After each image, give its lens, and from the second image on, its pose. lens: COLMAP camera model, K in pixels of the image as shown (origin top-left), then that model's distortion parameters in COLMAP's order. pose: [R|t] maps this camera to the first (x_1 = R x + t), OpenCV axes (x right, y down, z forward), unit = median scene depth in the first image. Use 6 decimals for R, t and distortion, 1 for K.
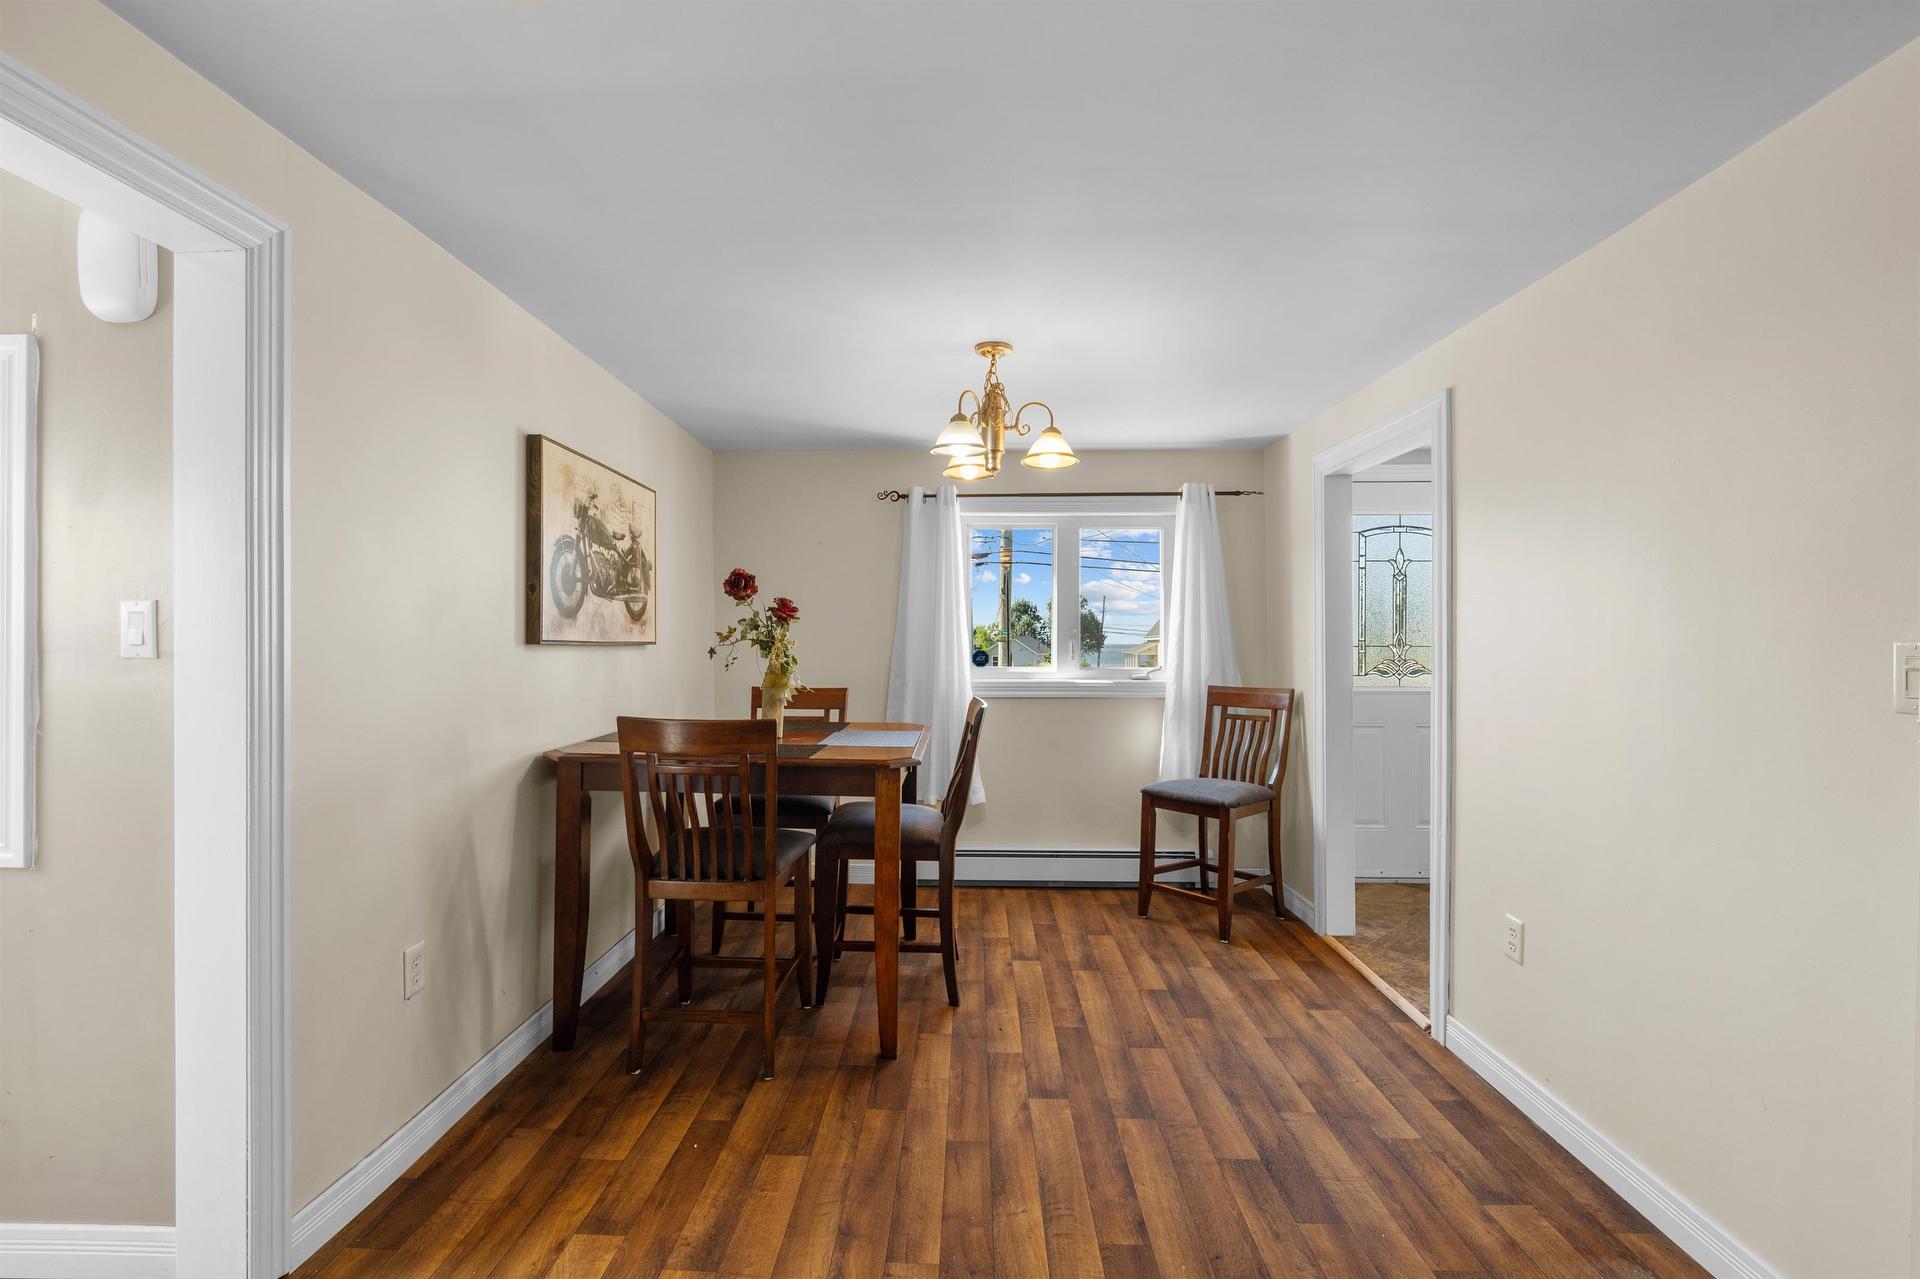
lens RADIAL K [[835.1, 0, 957.3], [0, 835.1, 645.3], [0, 0, 1]] dist [-0.000309, 0.001048]
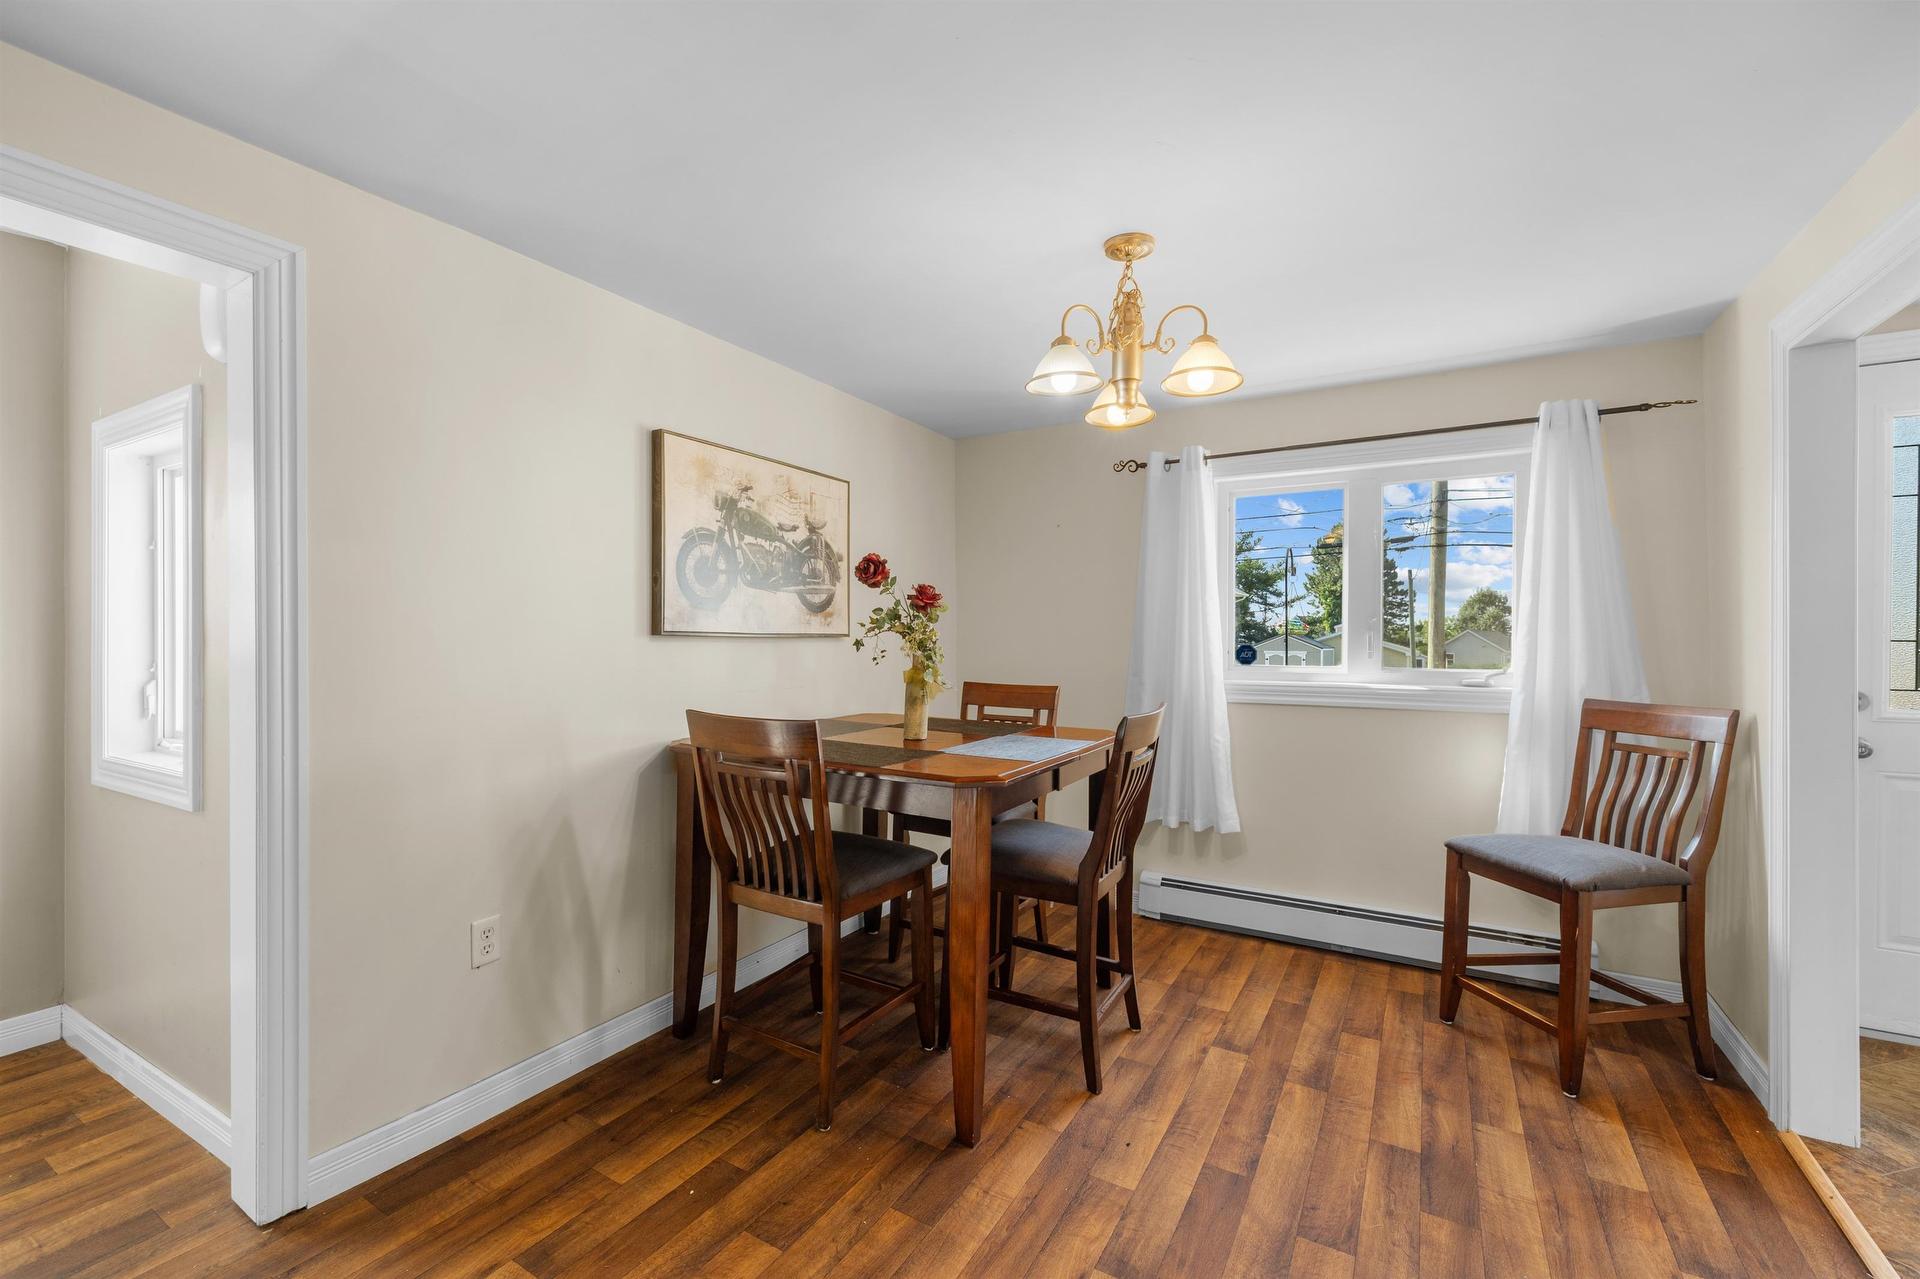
lens RADIAL K [[801.6, 0, 965.0], [0, 801.6, 643.7], [0, 0, 1]] dist [0.003103, 0.001010]
pose [[0.875295, 0.004779, -0.483566, 0.249768], [-0.003031, 0.999986, 0.004398, 0.003245], [0.483580, -0.002384, 0.875297, 0.269642]]
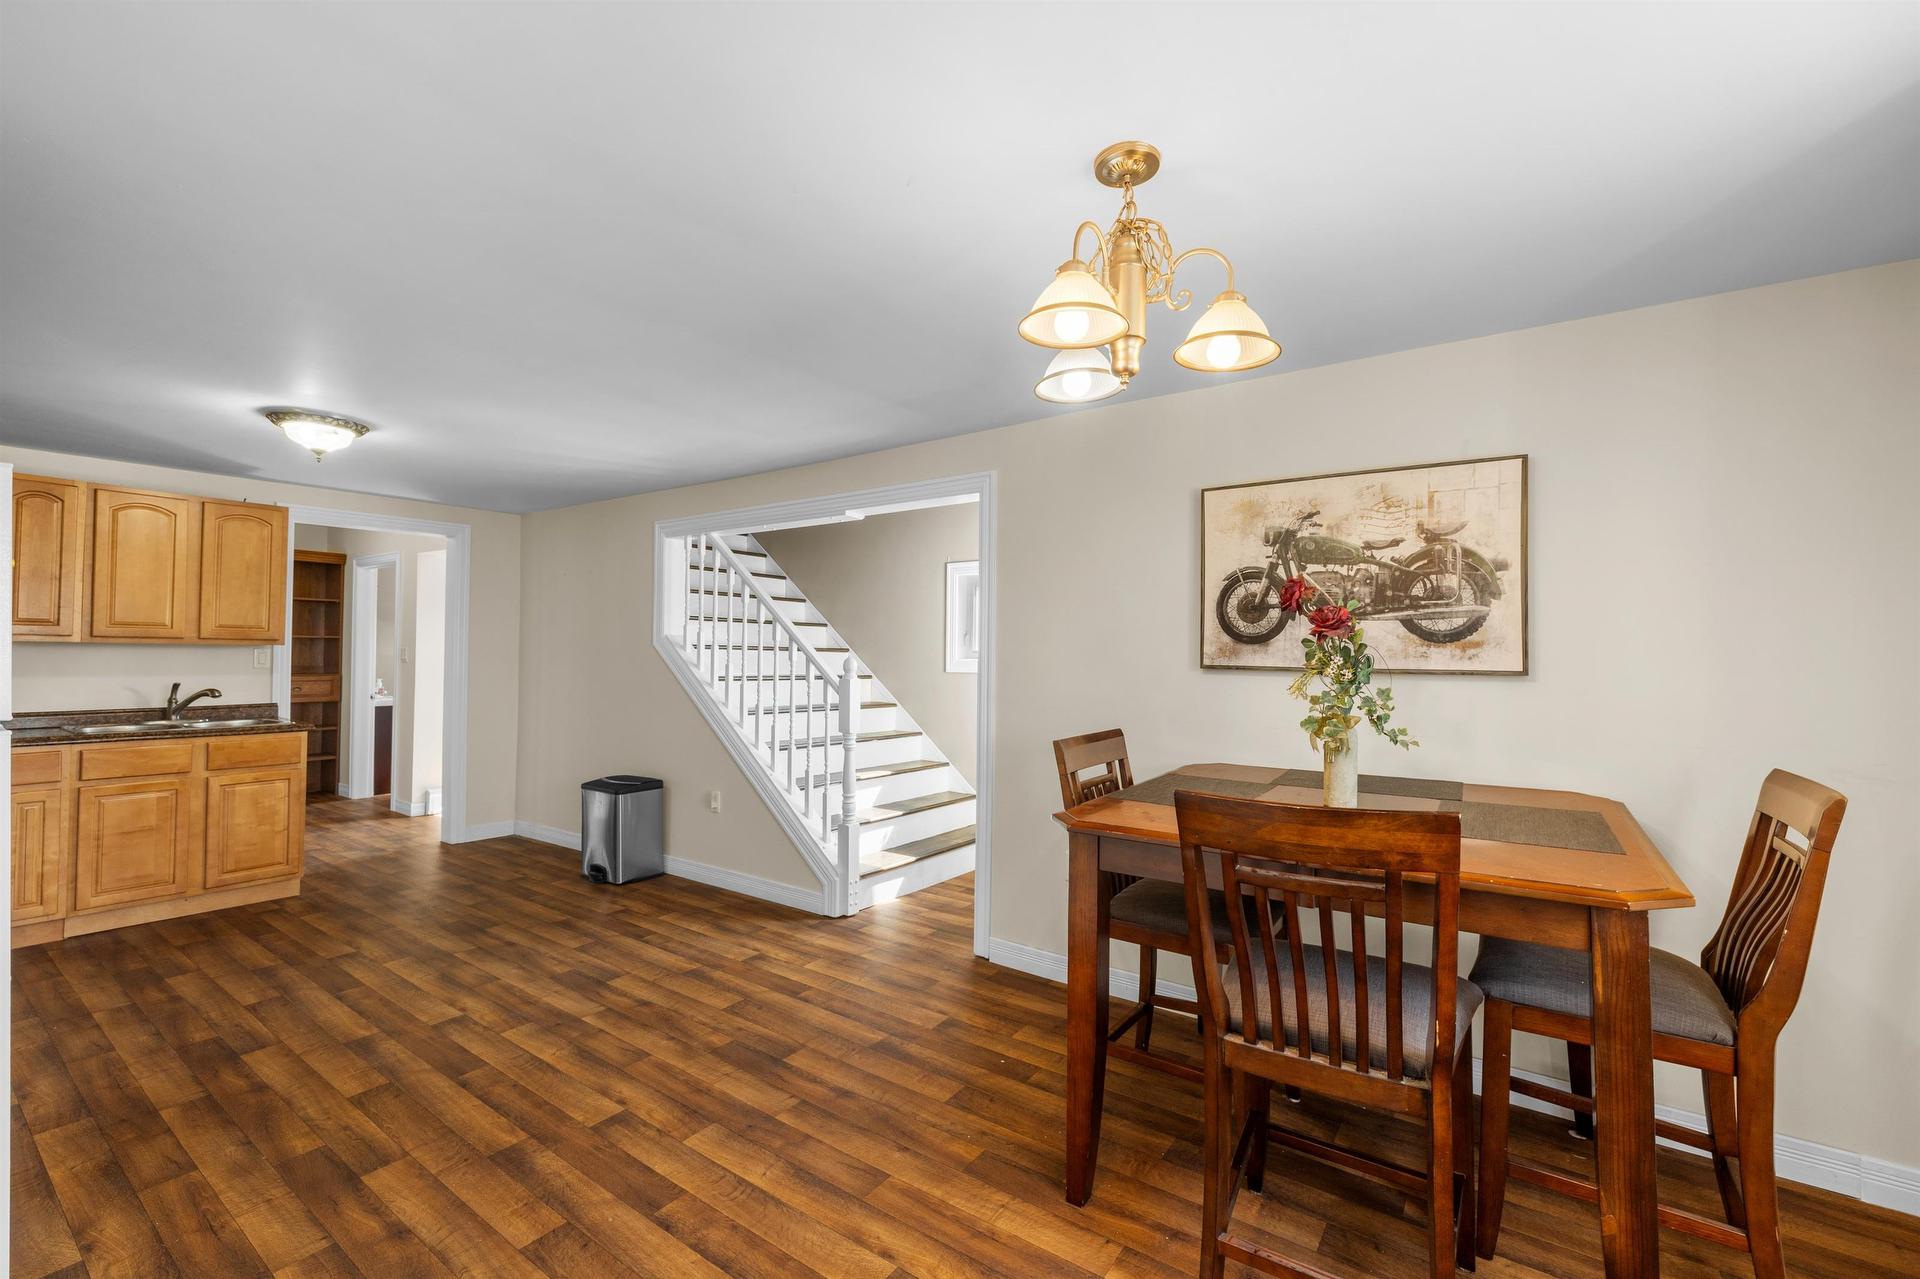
lens RADIAL K [[801.6, 0, 956.6], [0, 801.6, 643.9], [0, 0, 1]] dist [0.003103, 0.001010]
pose [[-0.556629, -0.018099, -0.830564, 1.240435], [-0.009440, 0.999836, -0.015461, -0.014137], [0.830708, -0.000766, -0.556708, 2.615228]]
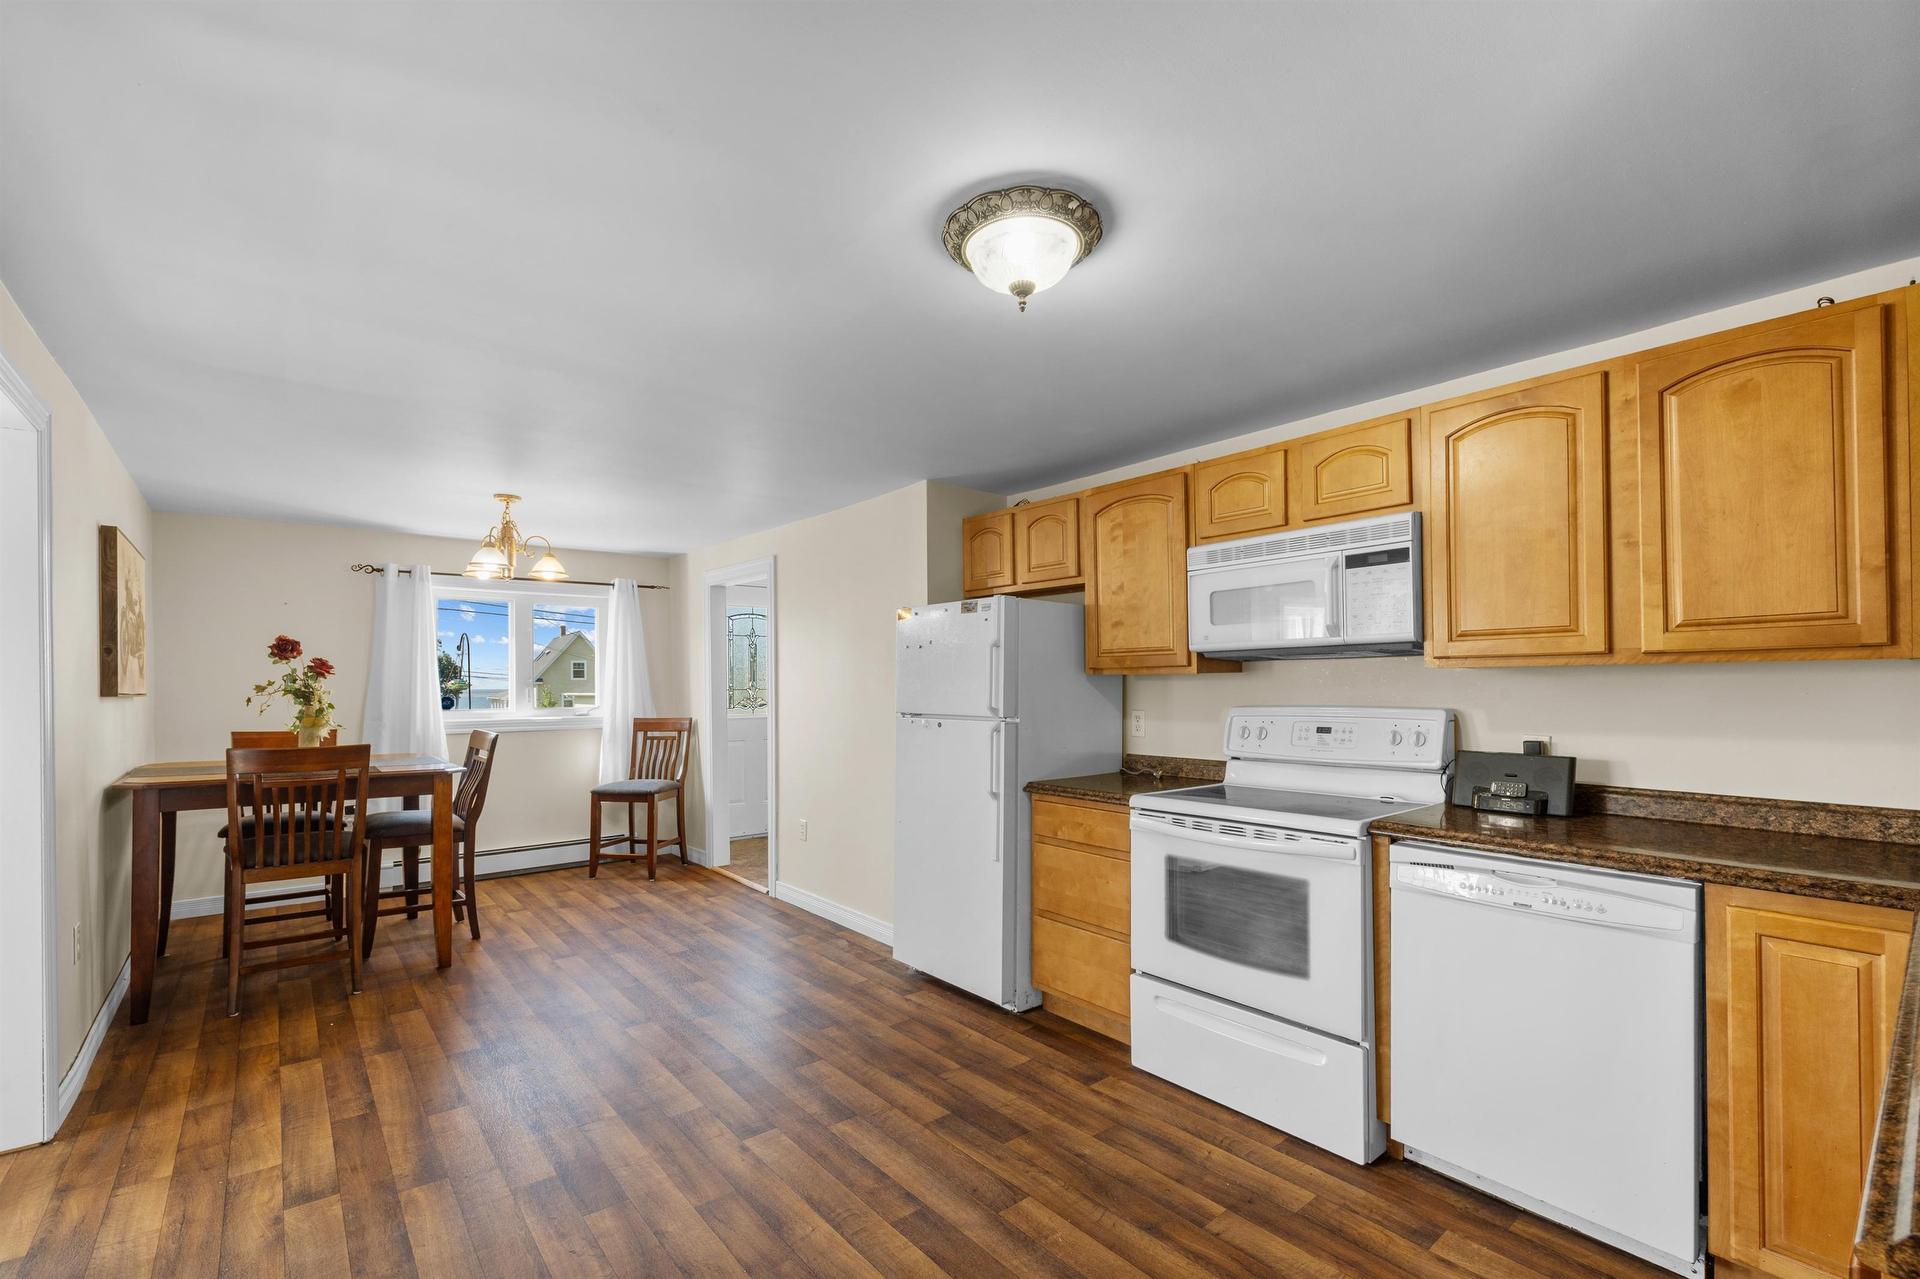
lens RADIAL K [[801.6, 0, 959.5], [0, 801.6, 679.3], [0, 0, 1]] dist [0.003103, 0.001010]
pose [[0.739019, -0.000179, 0.673685, -0.318849], [0.007322, 0.999943, -0.007767, -0.006852], [-0.673645, 0.010672, 0.738978, -0.602185]]
